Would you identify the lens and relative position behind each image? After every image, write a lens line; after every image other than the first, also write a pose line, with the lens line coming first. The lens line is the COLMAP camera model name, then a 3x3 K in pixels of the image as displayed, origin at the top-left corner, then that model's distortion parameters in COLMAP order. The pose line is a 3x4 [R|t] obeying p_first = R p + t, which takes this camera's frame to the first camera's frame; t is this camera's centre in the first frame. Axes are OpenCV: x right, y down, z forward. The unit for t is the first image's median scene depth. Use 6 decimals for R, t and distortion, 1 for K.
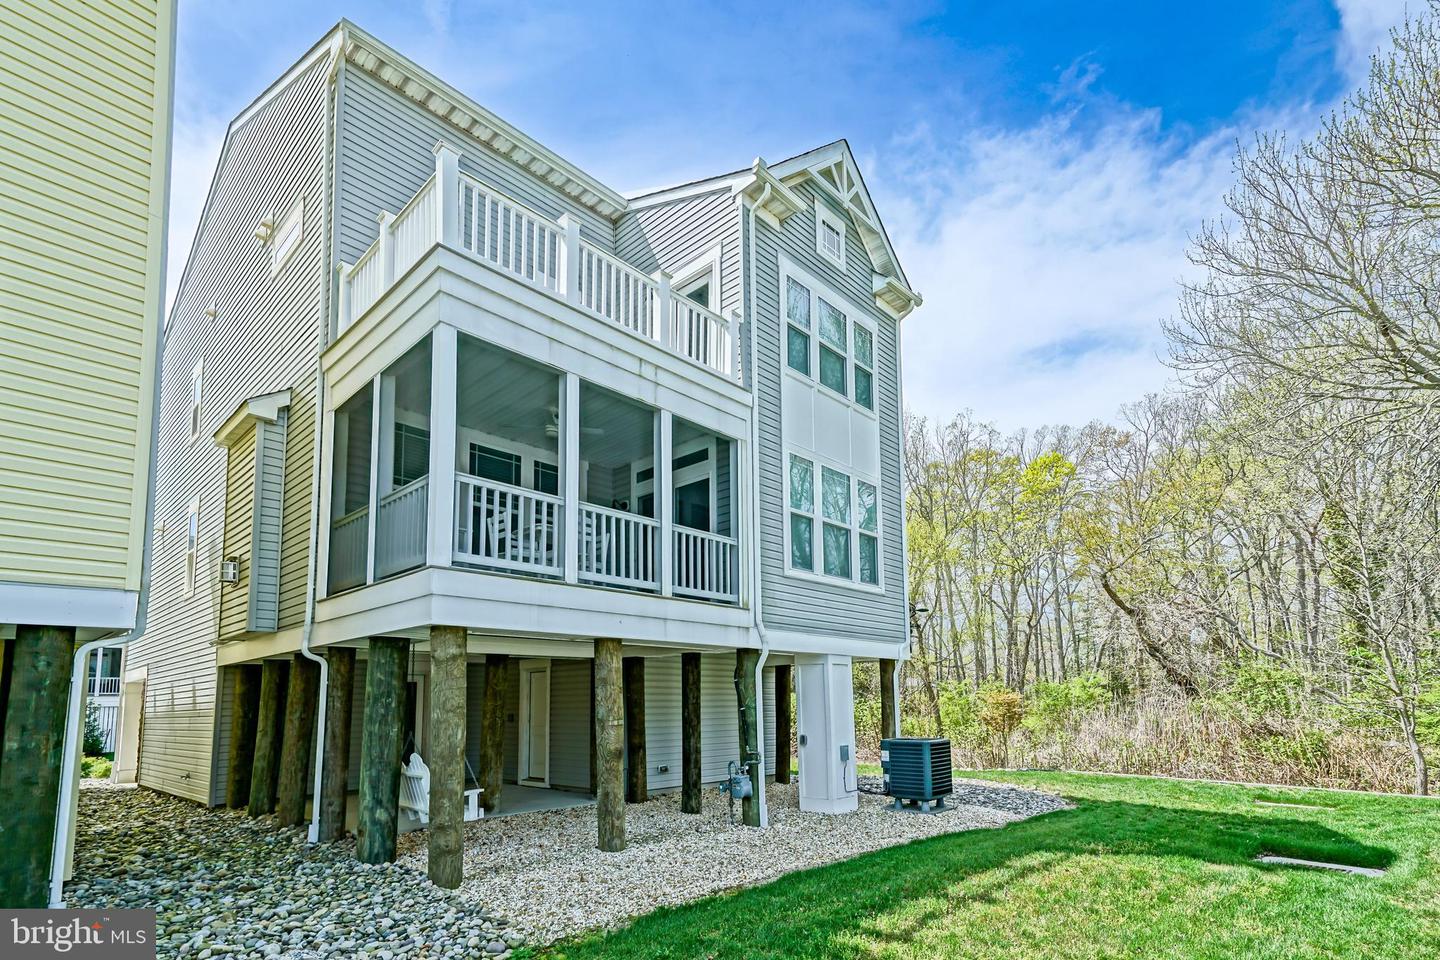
lens RADIAL K [[686.0, 0, 725.1], [0, 686.0, 464.2], [0, 0, 1]] dist [0.026881, 0.000003]
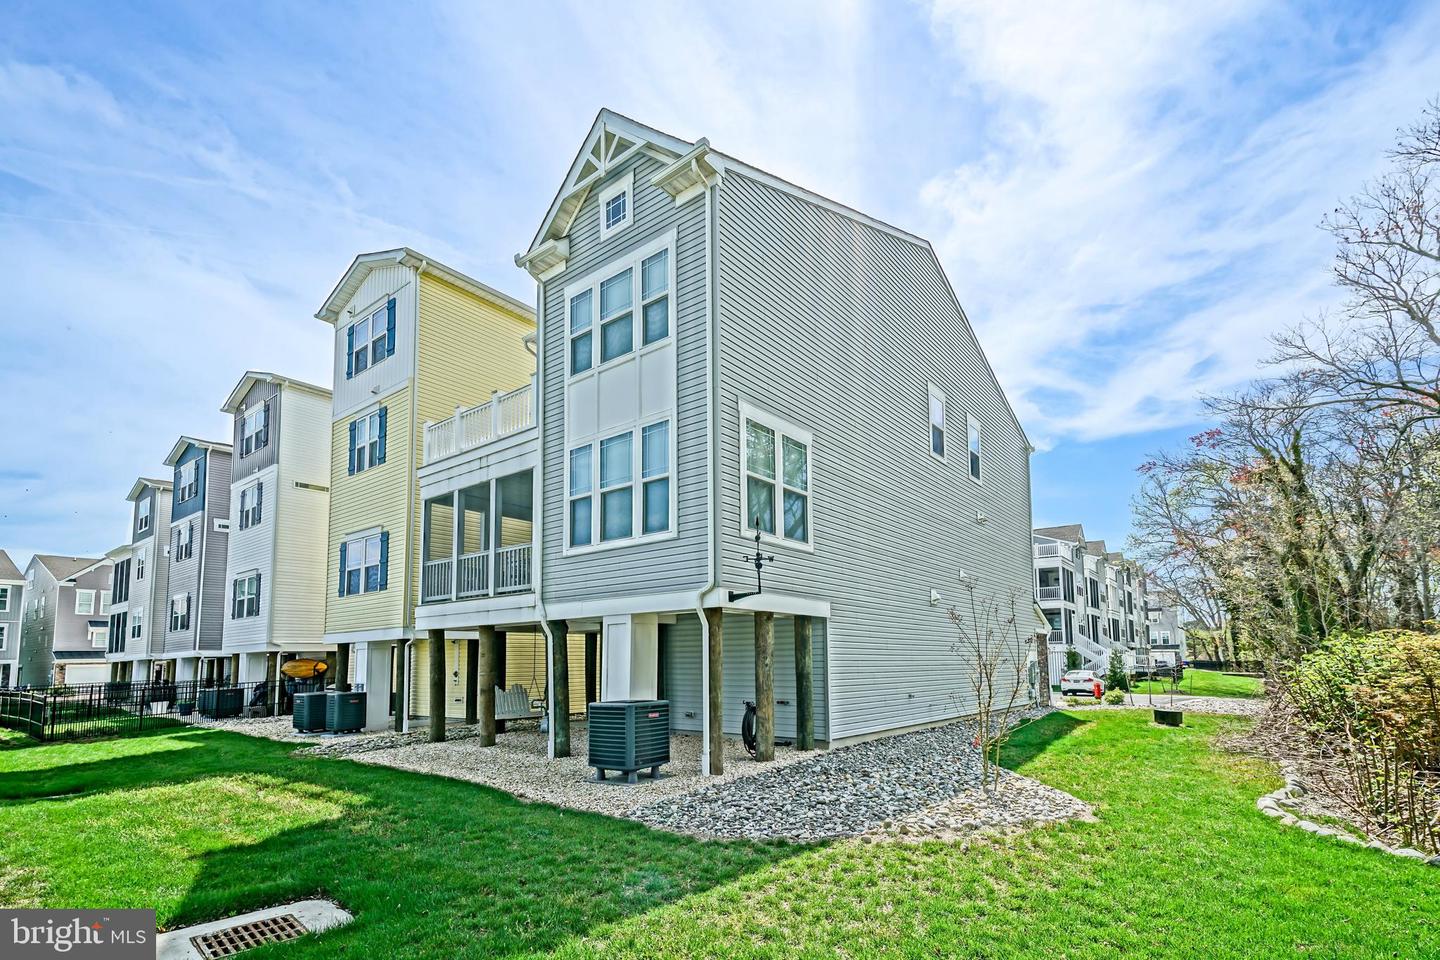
lens RADIAL K [[632.2, 0, 706.7], [0, 632.2, 471.2], [0, 0, 1]] dist [0.039398, -0.000226]
pose [[0.104851, -0.294093, -0.950008, 1.180323], [0.329681, 0.911534, -0.245796, 0.371884], [0.938252, -0.287428, 0.192532, 1.043320]]
